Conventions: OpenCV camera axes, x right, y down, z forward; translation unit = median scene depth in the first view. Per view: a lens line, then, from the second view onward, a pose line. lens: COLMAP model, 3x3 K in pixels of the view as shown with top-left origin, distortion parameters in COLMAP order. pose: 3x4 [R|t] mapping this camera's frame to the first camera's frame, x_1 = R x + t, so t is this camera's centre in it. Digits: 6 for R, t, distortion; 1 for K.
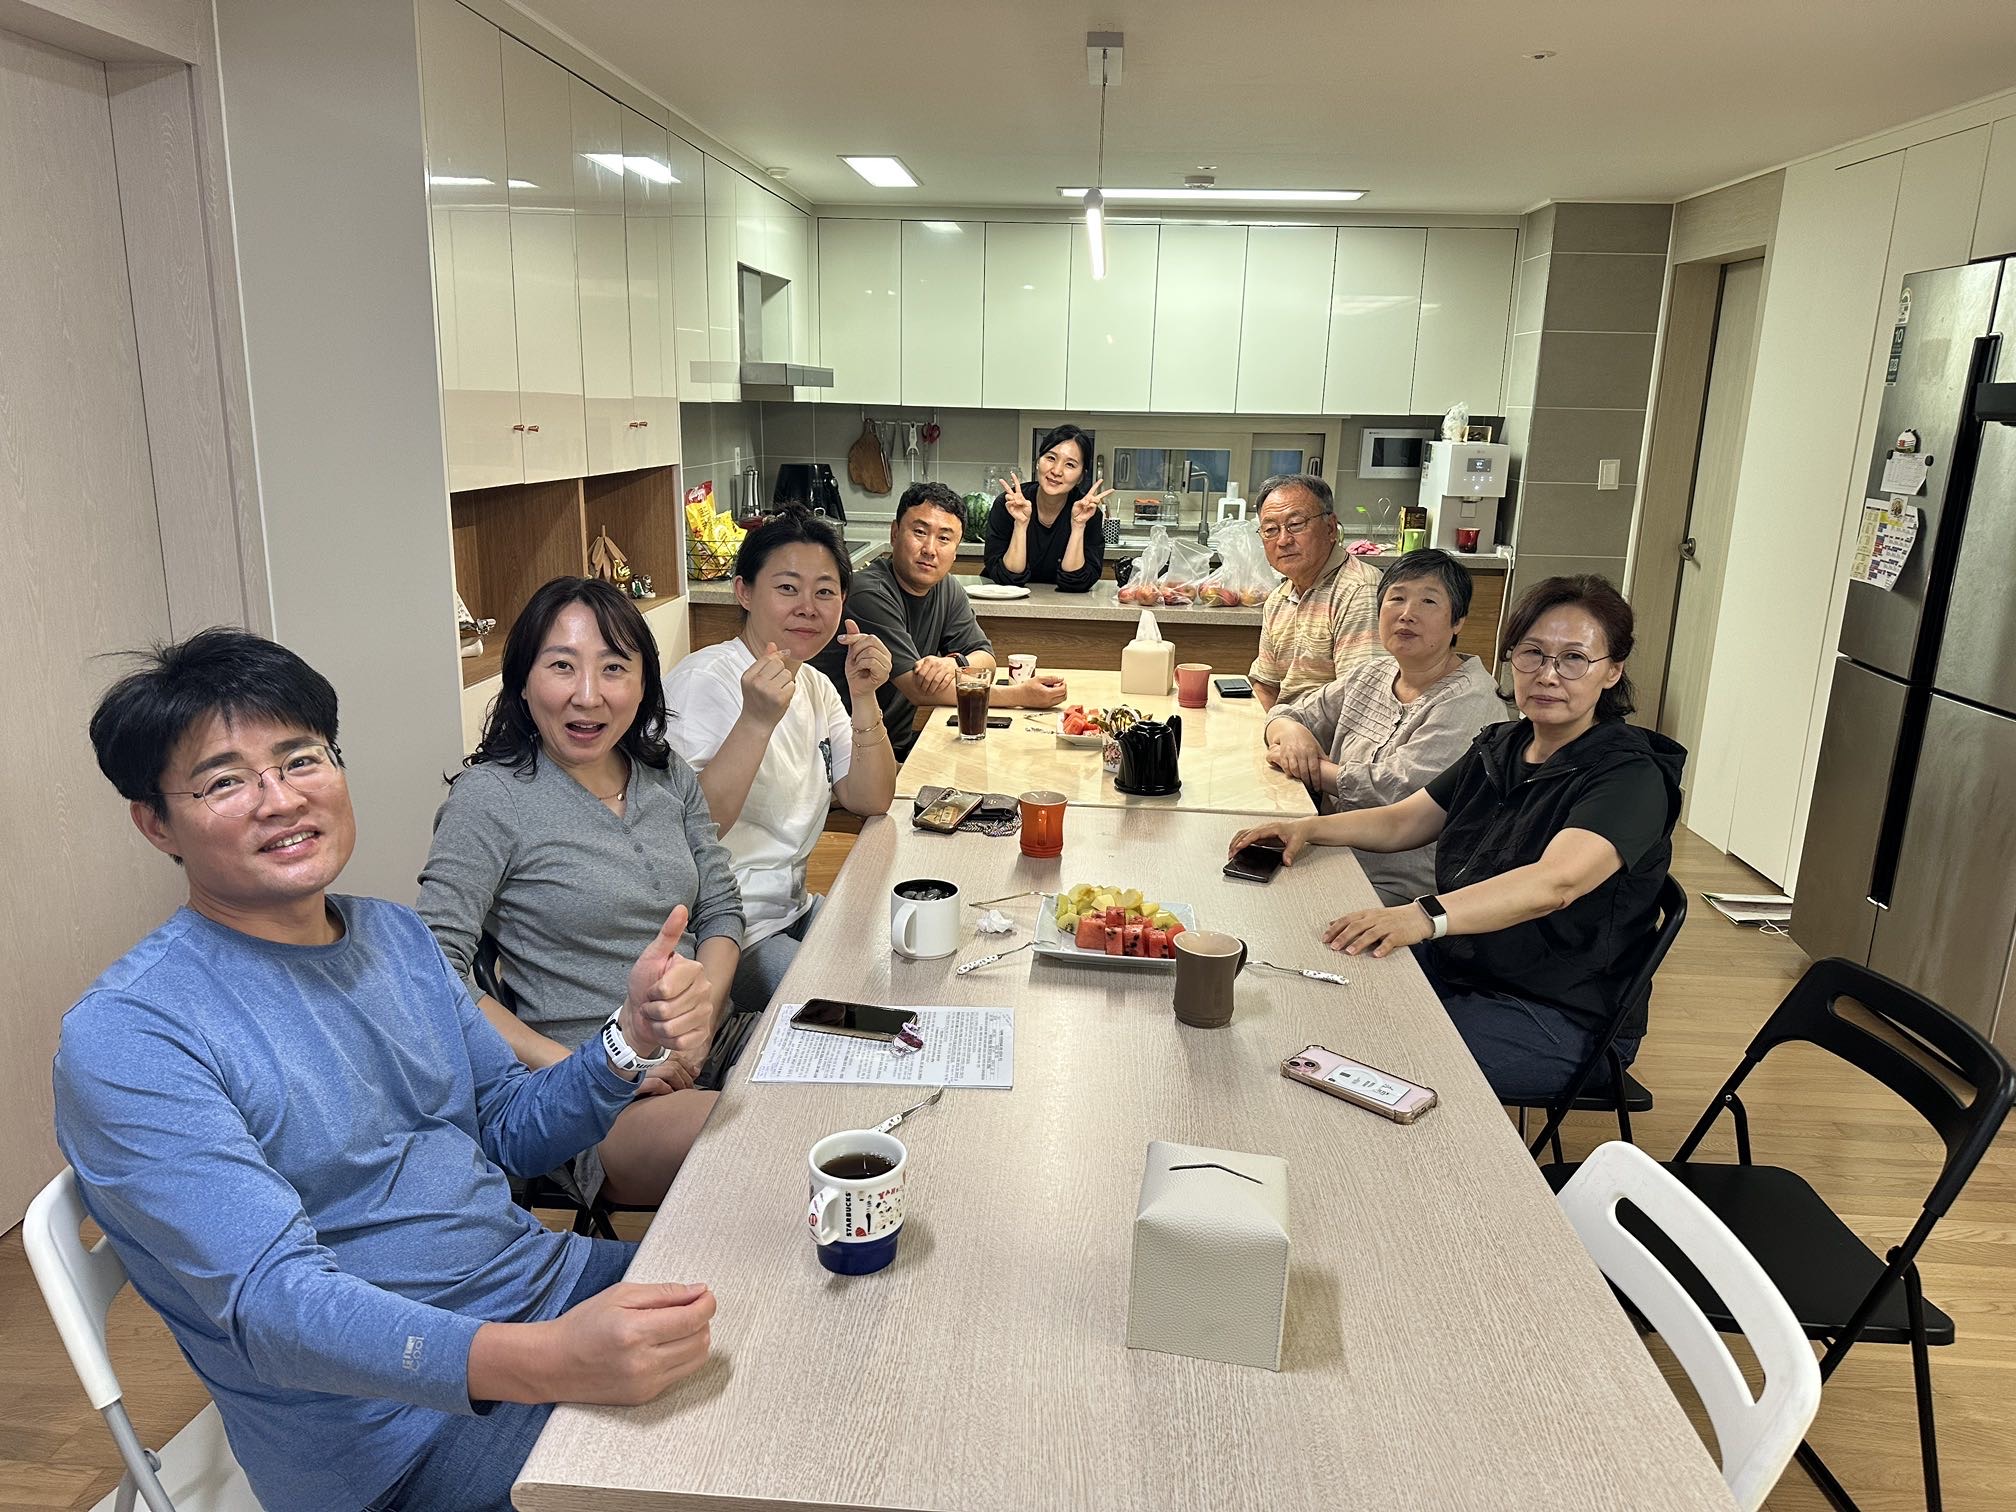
lens RADIAL K [[1409.5, 0, 958.8], [0, 1409.5, 759.6], [0, 0, 1]] dist [-0.016901, -0.003682]
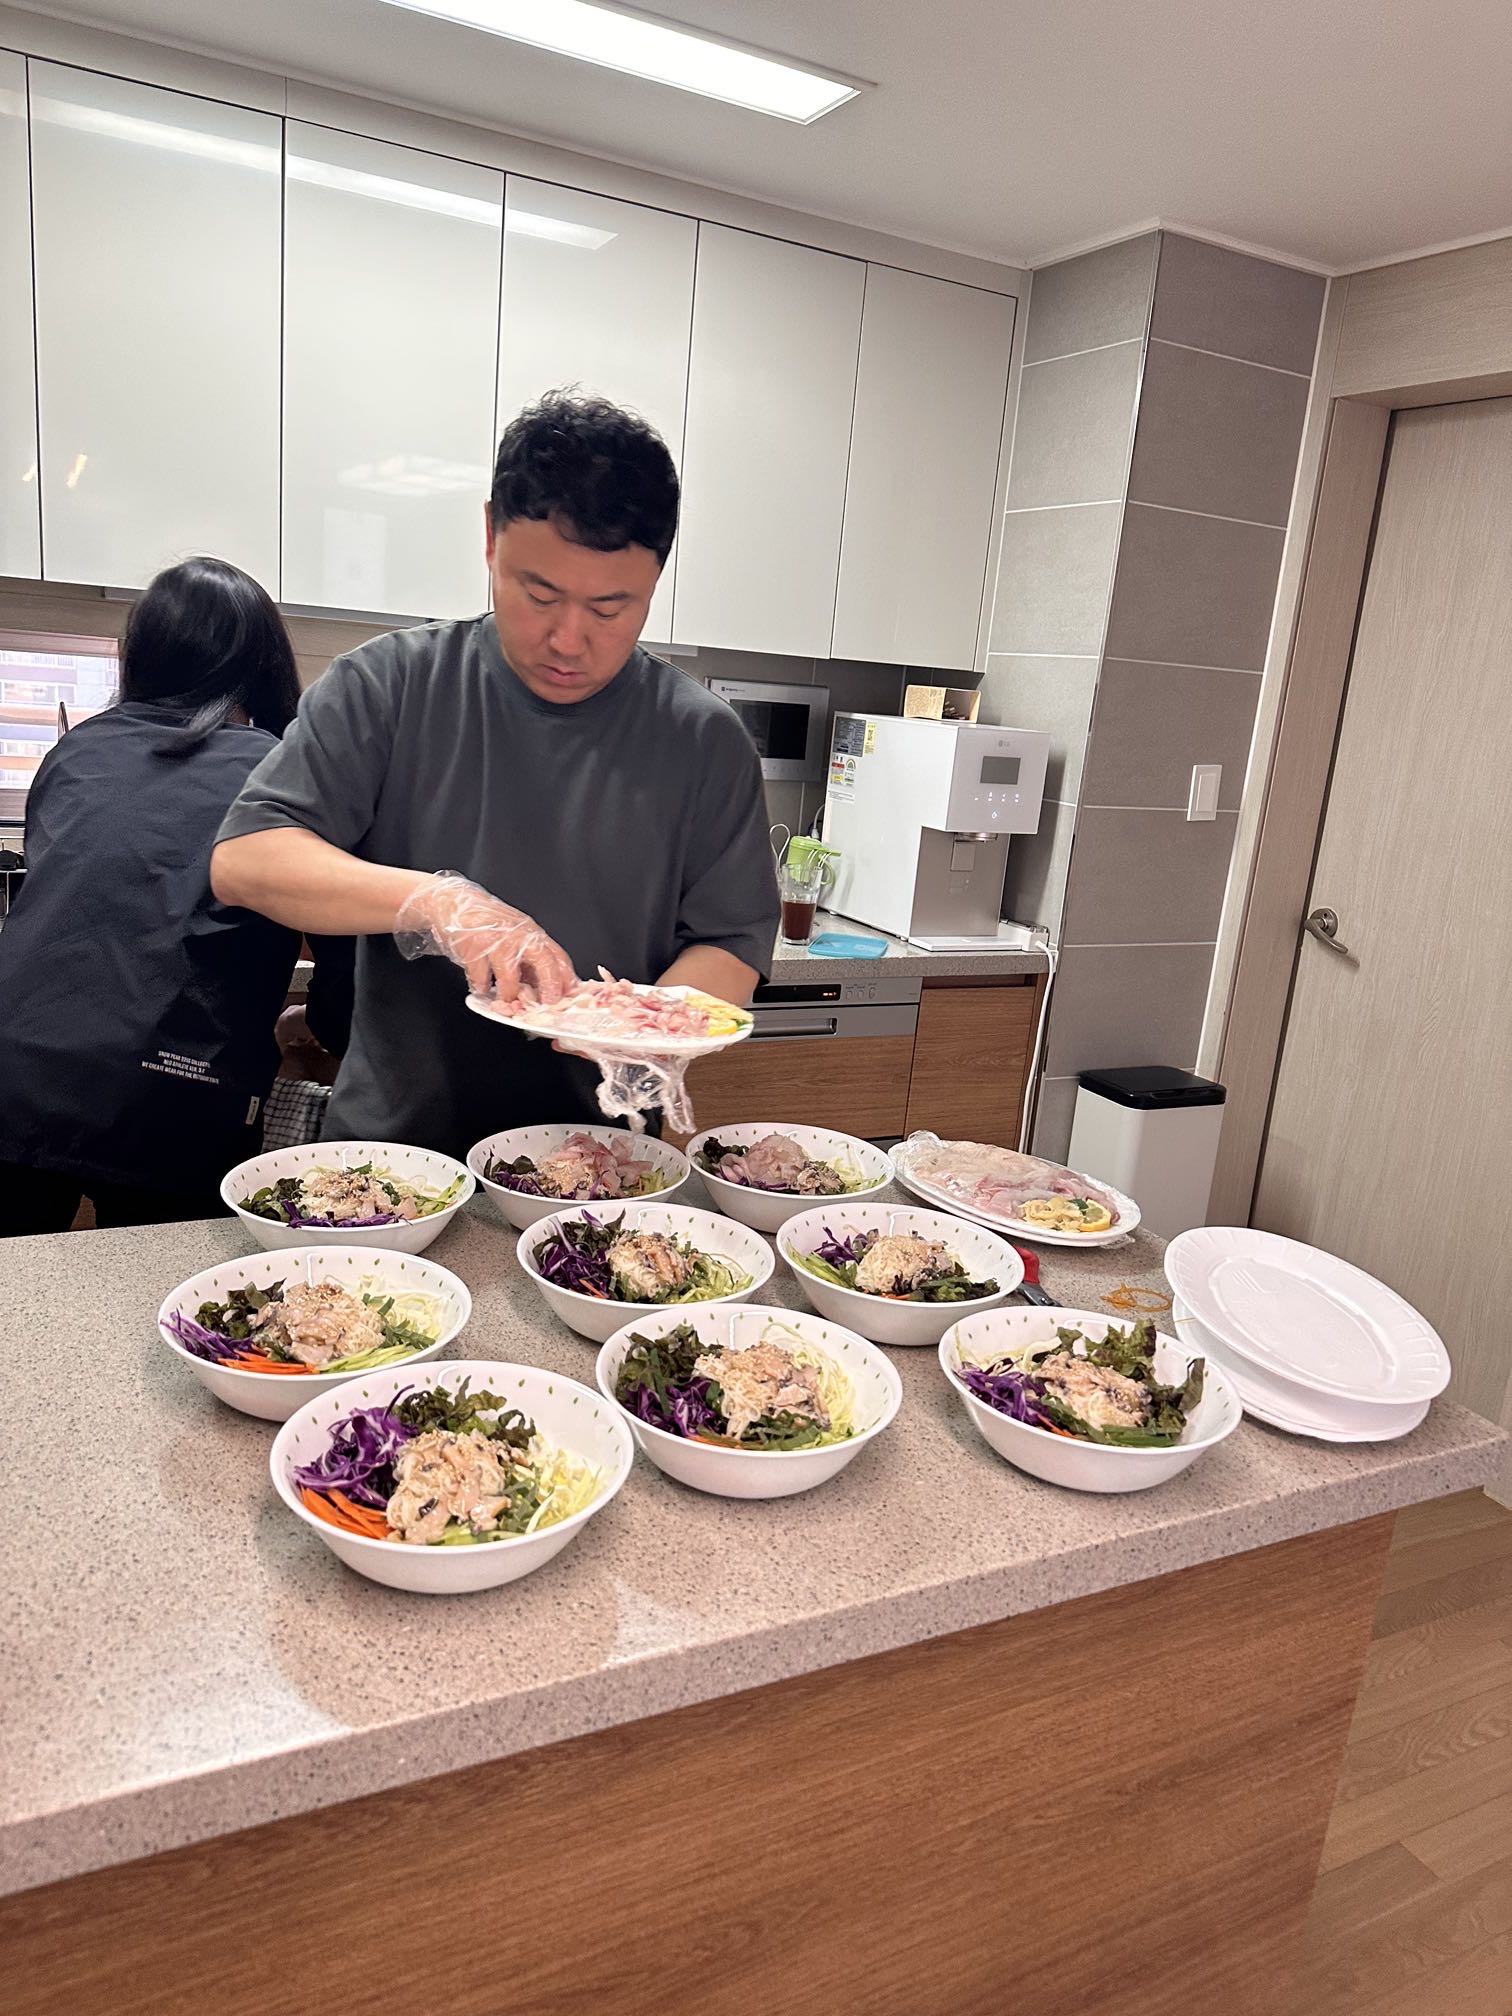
lens RADIAL K [[1467.9, 0, 756.0], [0, 1467.9, 1008.0], [0, 0, 1]] dist [0.011495, -0.002477]
pose [[0.836485, -0.070052, 0.543494, 0.015807], [0.073348, 0.997184, 0.015639, -0.141124], [-0.543059, 0.026782, 0.839267, 0.620335]]
